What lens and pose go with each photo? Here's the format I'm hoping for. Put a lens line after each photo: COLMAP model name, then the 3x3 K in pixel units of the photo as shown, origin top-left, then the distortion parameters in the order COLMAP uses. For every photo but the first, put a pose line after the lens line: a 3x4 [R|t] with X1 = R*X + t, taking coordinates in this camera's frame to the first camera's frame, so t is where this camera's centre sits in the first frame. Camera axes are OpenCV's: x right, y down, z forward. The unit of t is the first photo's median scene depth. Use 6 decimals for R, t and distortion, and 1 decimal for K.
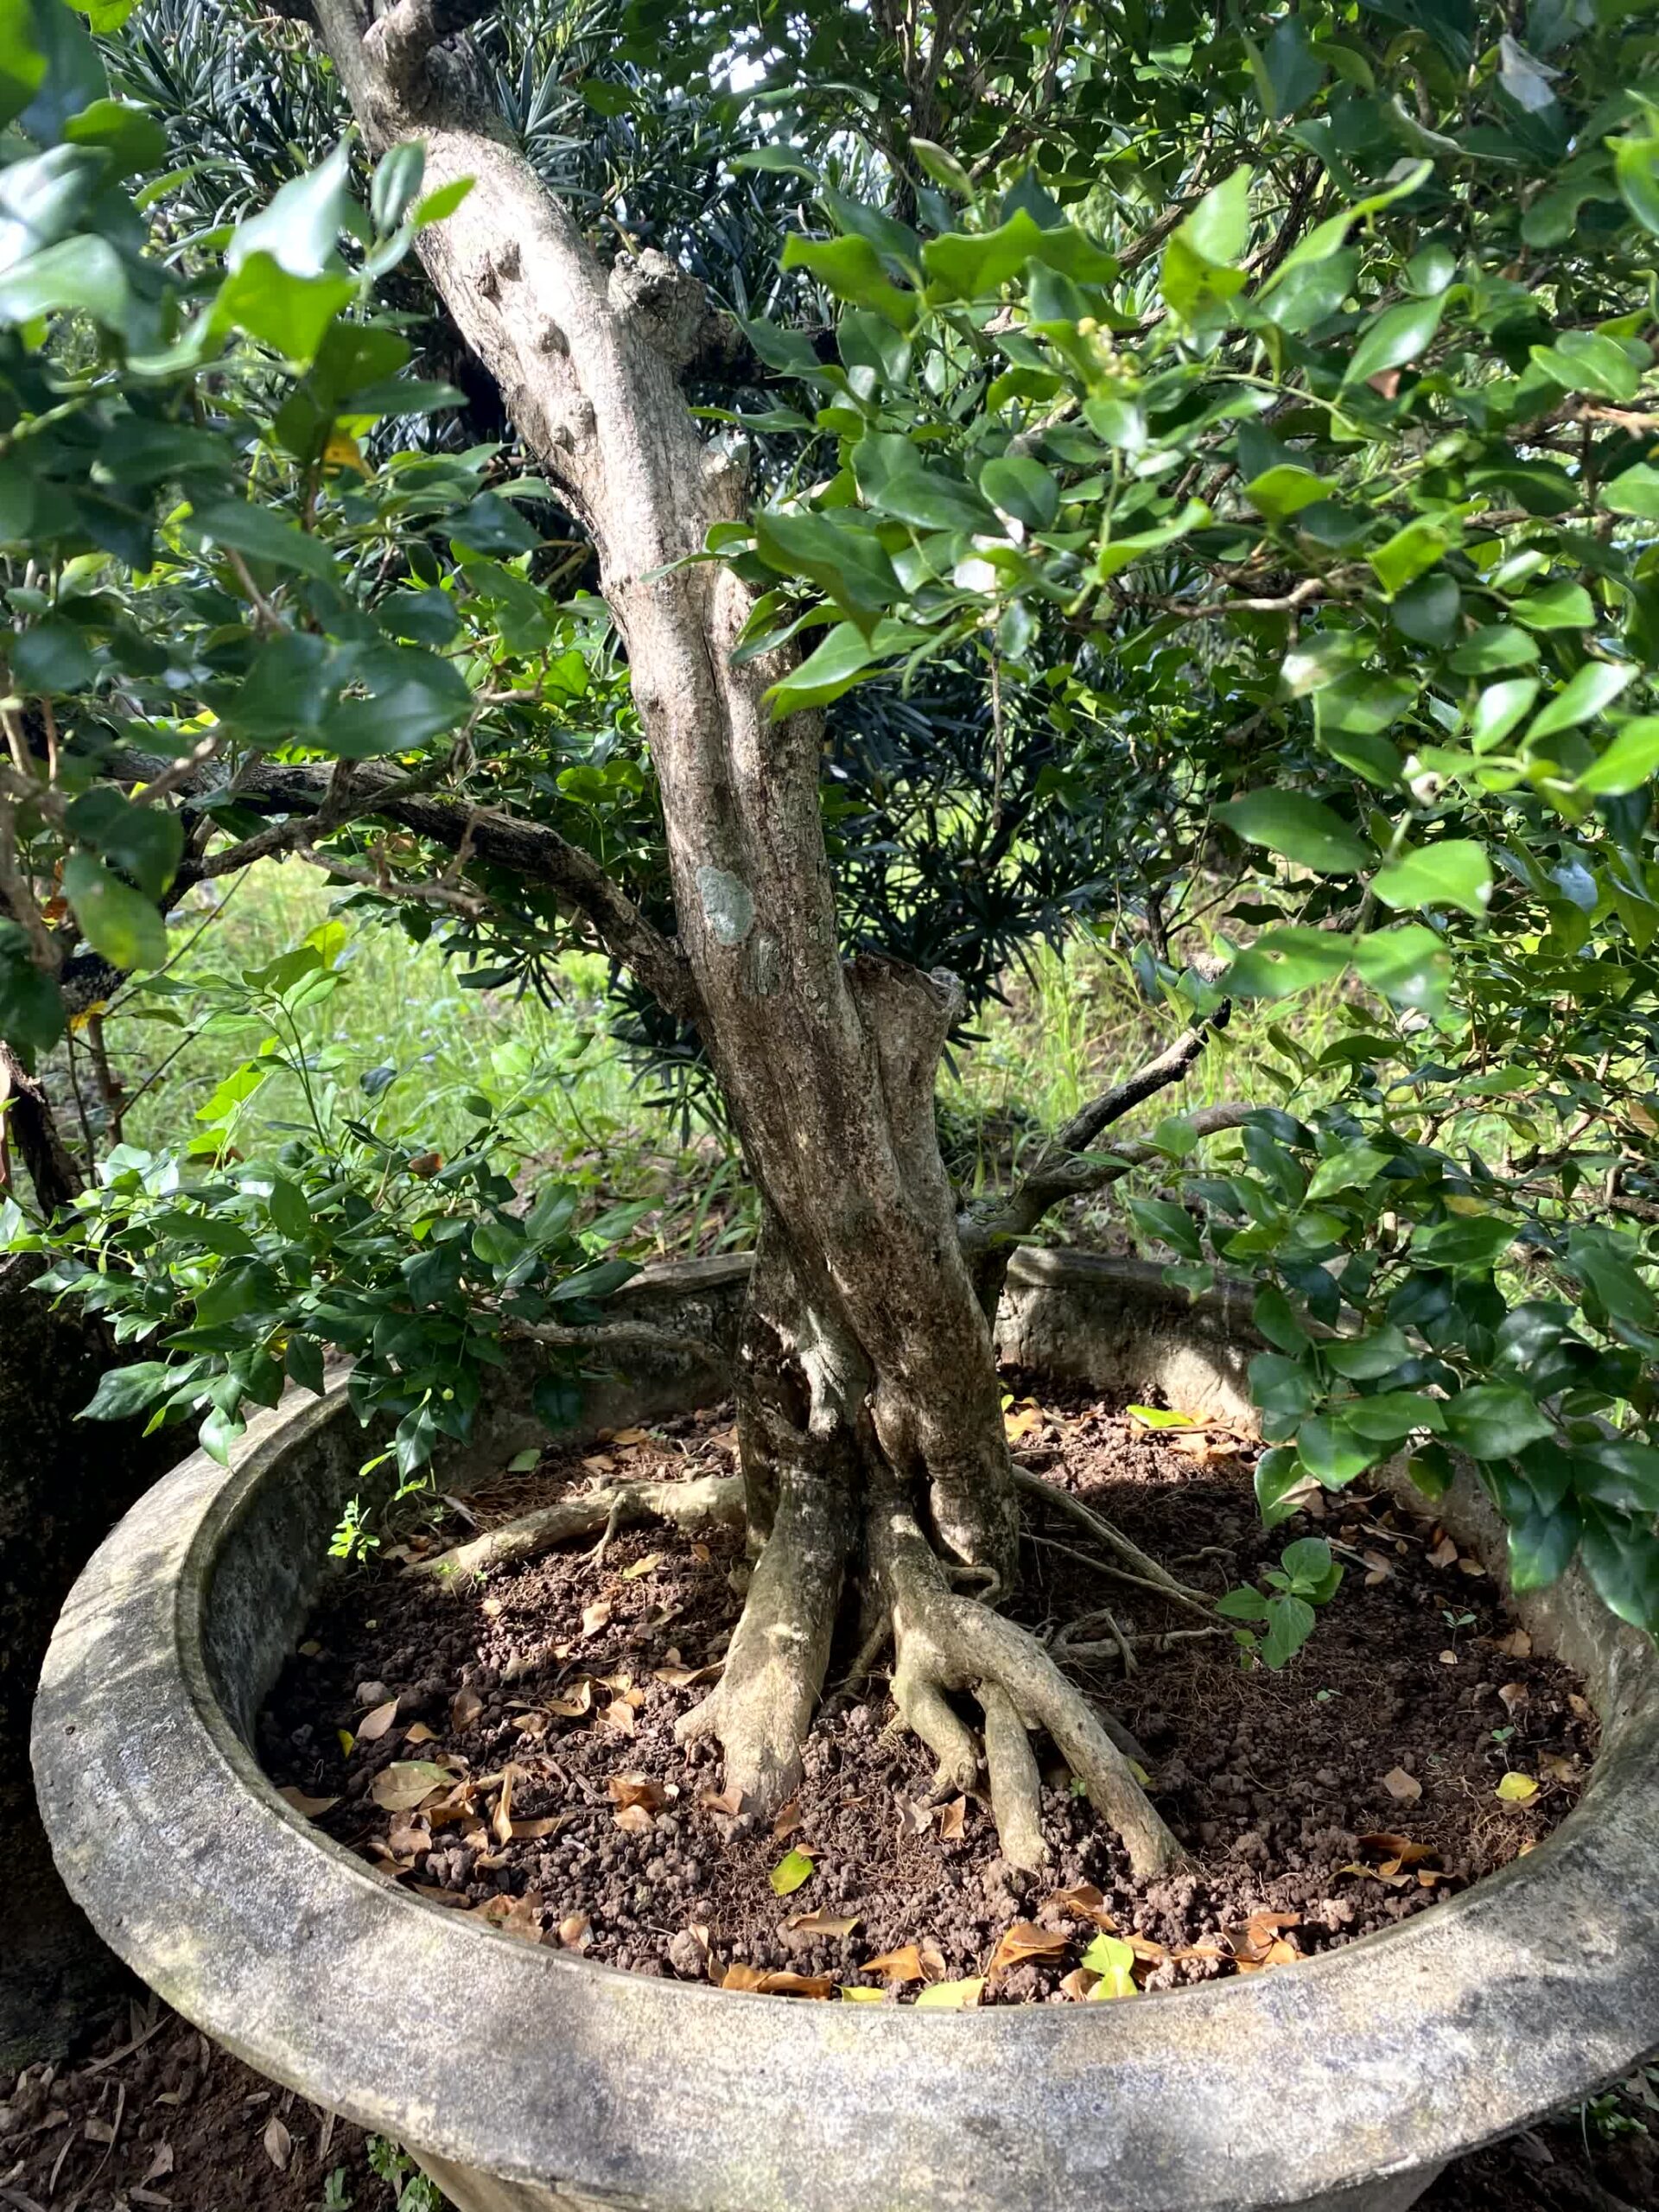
lens RADIAL K [[1709.8, 0, 807.9], [0, 1709.8, 1120.8], [0, 0, 1]] dist [0.010620, -0.009287]
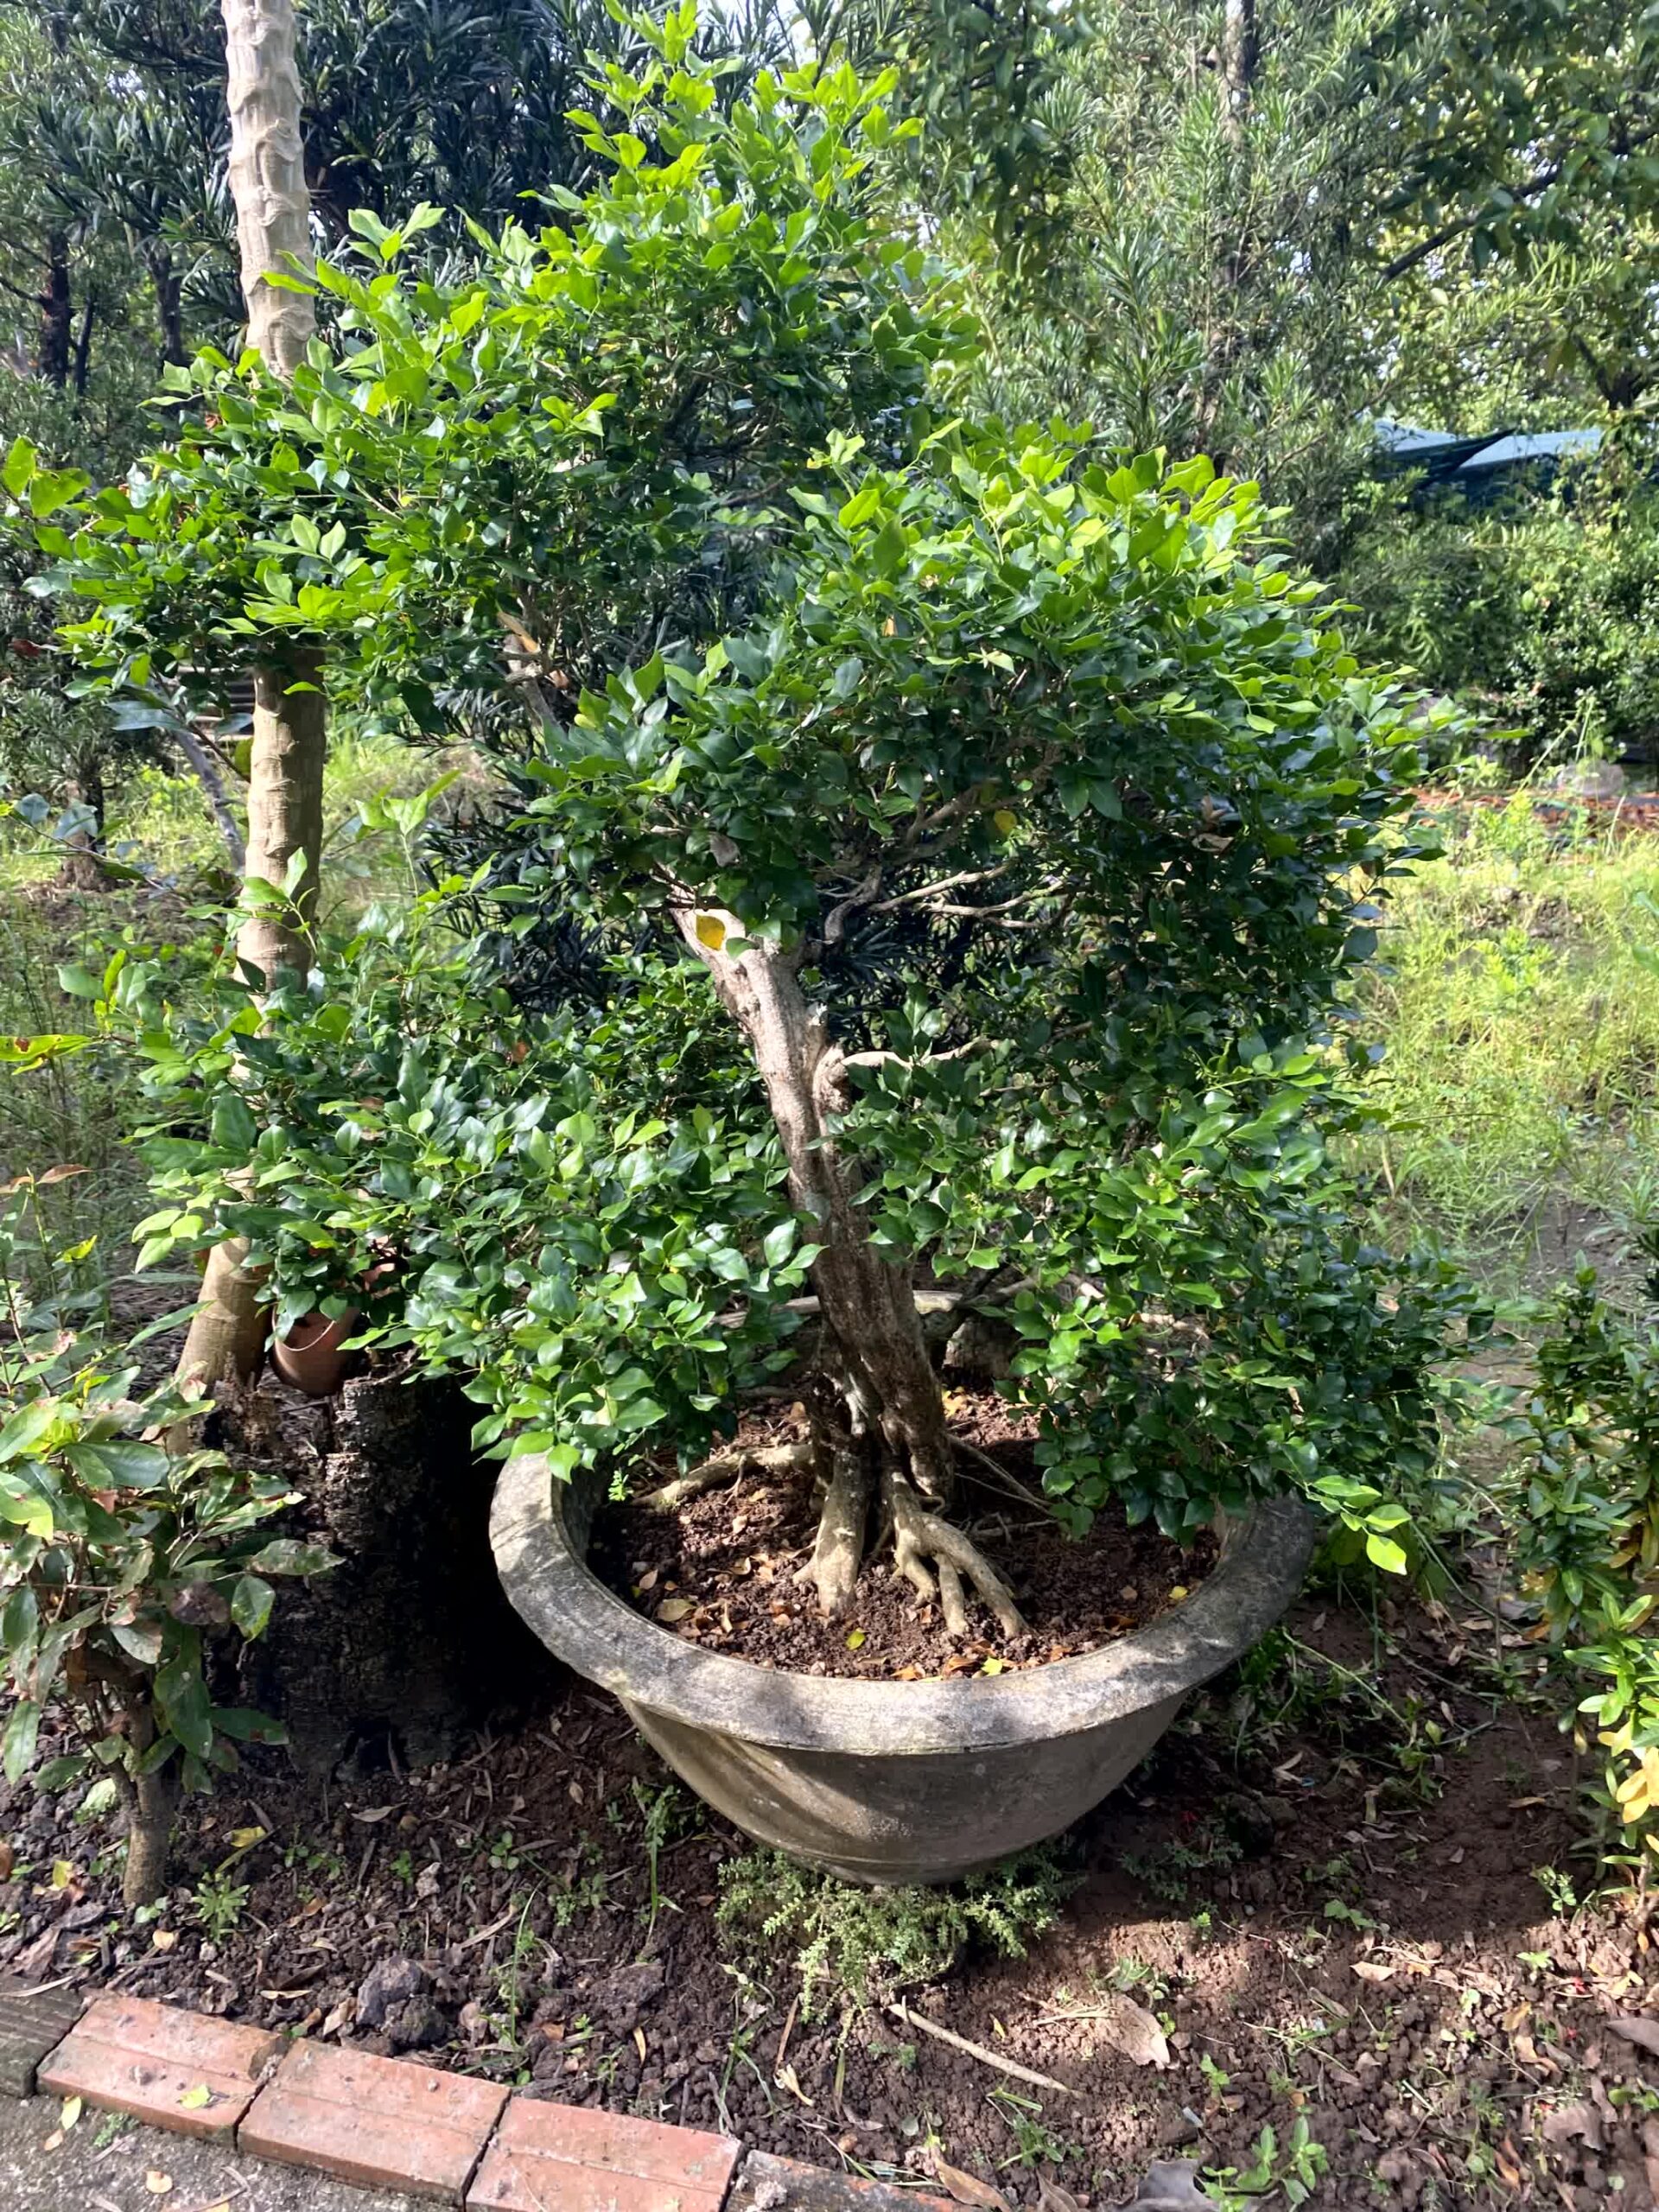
lens RADIAL K [[1709.8, 0, 848.8], [0, 1709.8, 1087.3], [0, 0, 1]] dist [0.010620, -0.009287]
pose [[0.997897, -0.017502, 0.062405, -0.133064], [0.012795, 0.997099, 0.075037, -0.417387], [-0.063538, -0.074081, 0.995226, -1.087243]]
